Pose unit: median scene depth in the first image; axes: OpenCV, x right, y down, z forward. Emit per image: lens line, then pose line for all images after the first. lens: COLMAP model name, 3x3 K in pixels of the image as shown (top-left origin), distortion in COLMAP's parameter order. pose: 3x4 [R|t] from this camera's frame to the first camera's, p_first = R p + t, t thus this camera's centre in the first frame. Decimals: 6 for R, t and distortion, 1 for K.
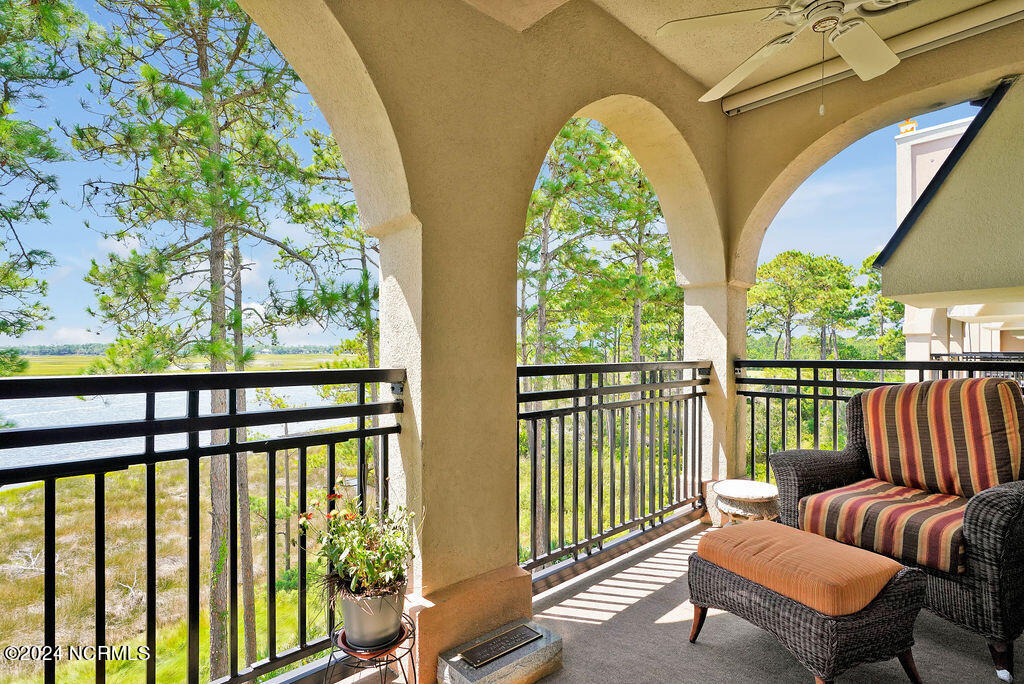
lens RADIAL K [[508.9, 0, 504.7], [0, 508.9, 350.3], [0, 0, 1]] dist [-0.002114, -0.000508]
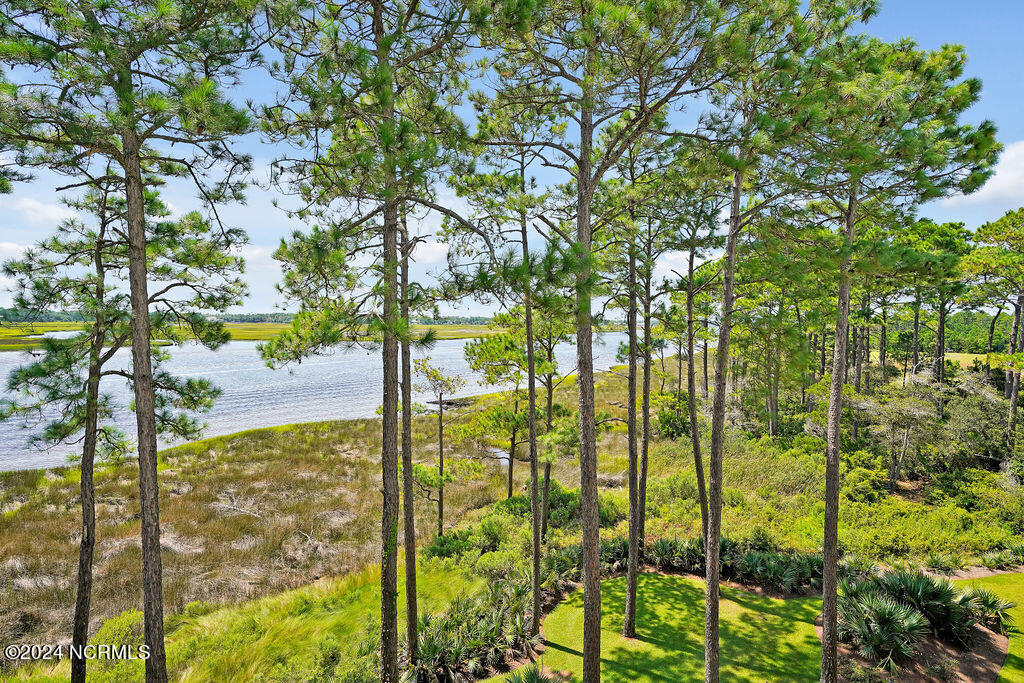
lens RADIAL K [[506.4, 0, 512.0], [0, 506.4, 341.5], [0, 0, 1]] dist [-0.003729, -0.000438]
pose [[0.969201, 0.023226, -0.245174, -0.089679], [-0.014485, 0.999196, 0.037393, -0.011094], [0.245845, -0.032690, 0.968758, 0.106064]]
